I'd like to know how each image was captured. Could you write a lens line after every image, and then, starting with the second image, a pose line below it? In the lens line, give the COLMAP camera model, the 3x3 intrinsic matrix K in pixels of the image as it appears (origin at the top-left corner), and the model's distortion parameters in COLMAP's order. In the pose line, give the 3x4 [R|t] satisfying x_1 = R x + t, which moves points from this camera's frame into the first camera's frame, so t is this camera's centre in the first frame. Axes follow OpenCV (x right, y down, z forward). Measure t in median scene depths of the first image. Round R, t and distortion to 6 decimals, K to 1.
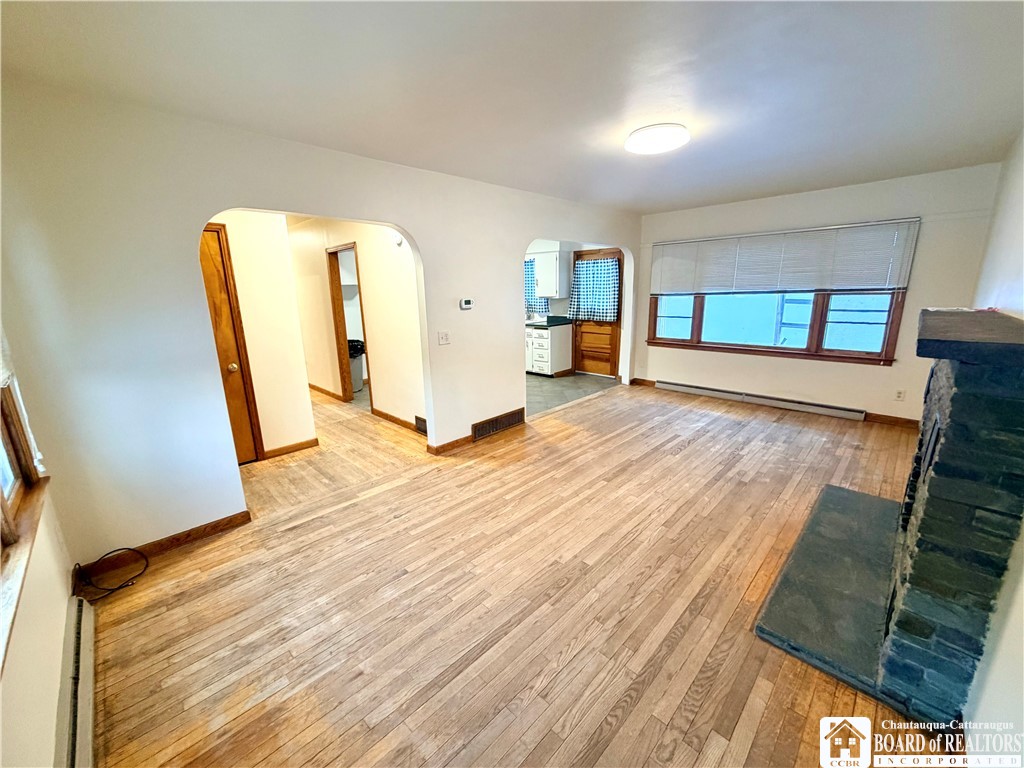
lens RADIAL K [[408.7, 0, 508.5], [0, 408.7, 385.3], [0, 0, 1]] dist [0.001054, -0.000265]
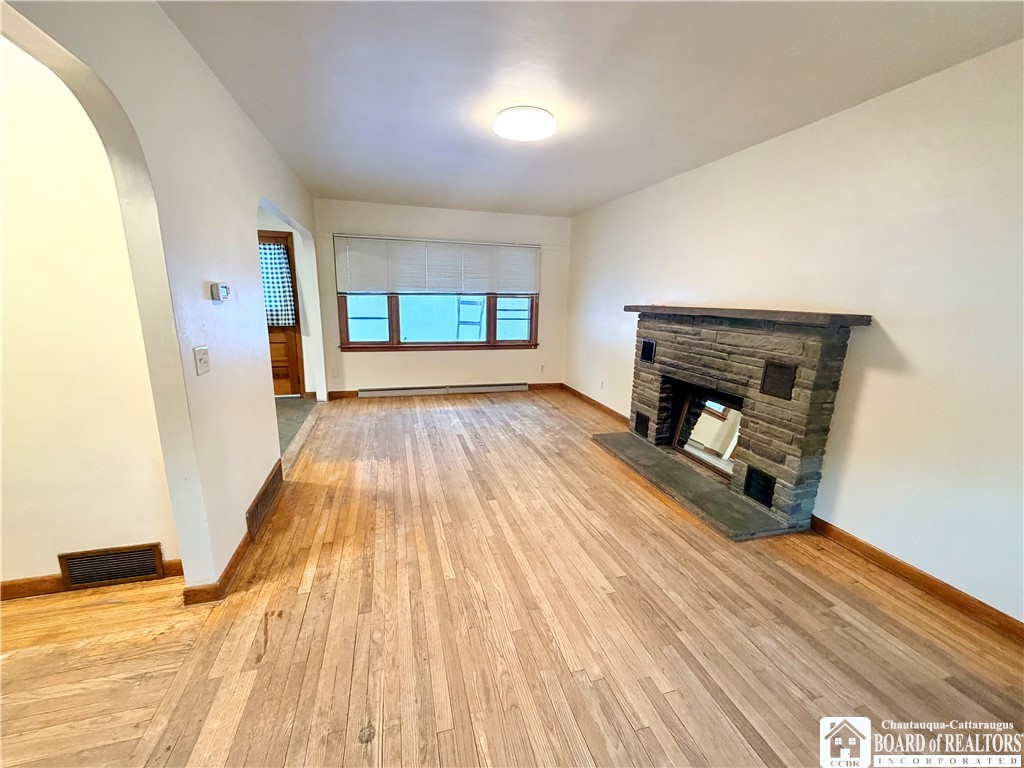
lens RADIAL K [[408.7, 0, 508.5], [0, 408.7, 385.3], [0, 0, 1]] dist [0.001054, -0.000265]
pose [[0.485197, -0.156867, 0.860219, -0.356119], [0.170343, 0.981885, 0.082974, -0.057016], [-0.857652, 0.106273, 0.503129, 0.386951]]
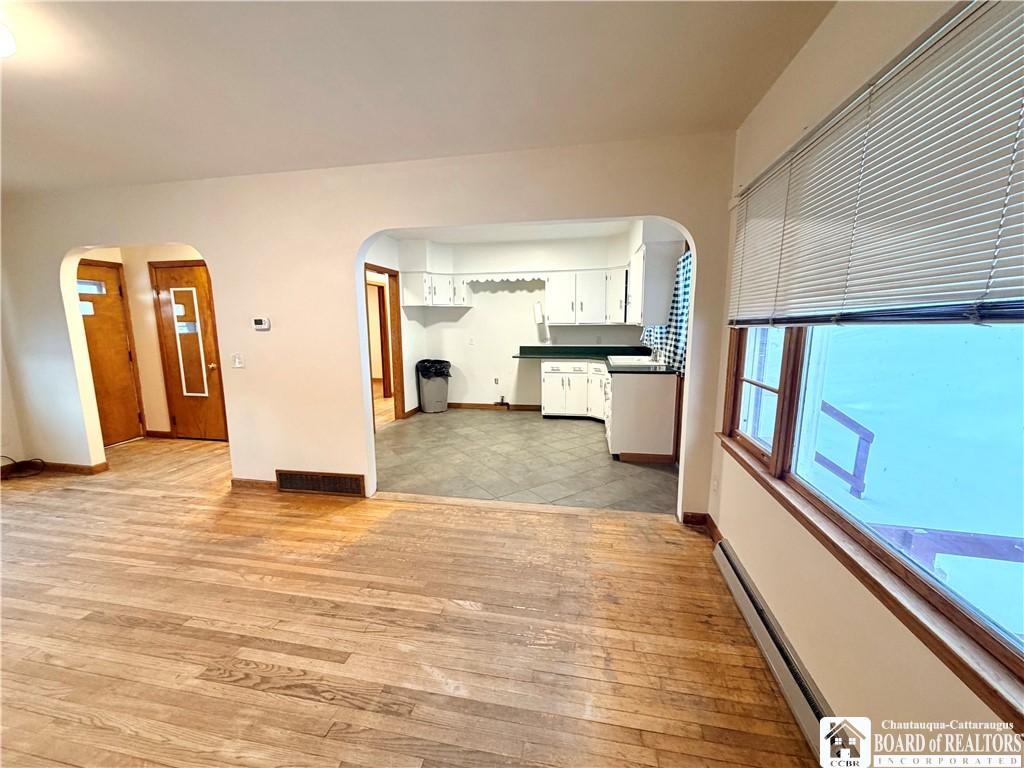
lens RADIAL K [[408.7, 0, 508.5], [0, 408.7, 385.3], [0, 0, 1]] dist [0.001054, -0.000265]
pose [[0.553260, 0.147591, -0.819830, 0.793713], [-0.198316, 0.979218, 0.042452, -0.191672], [0.809058, 0.139099, 0.571032, 0.857303]]
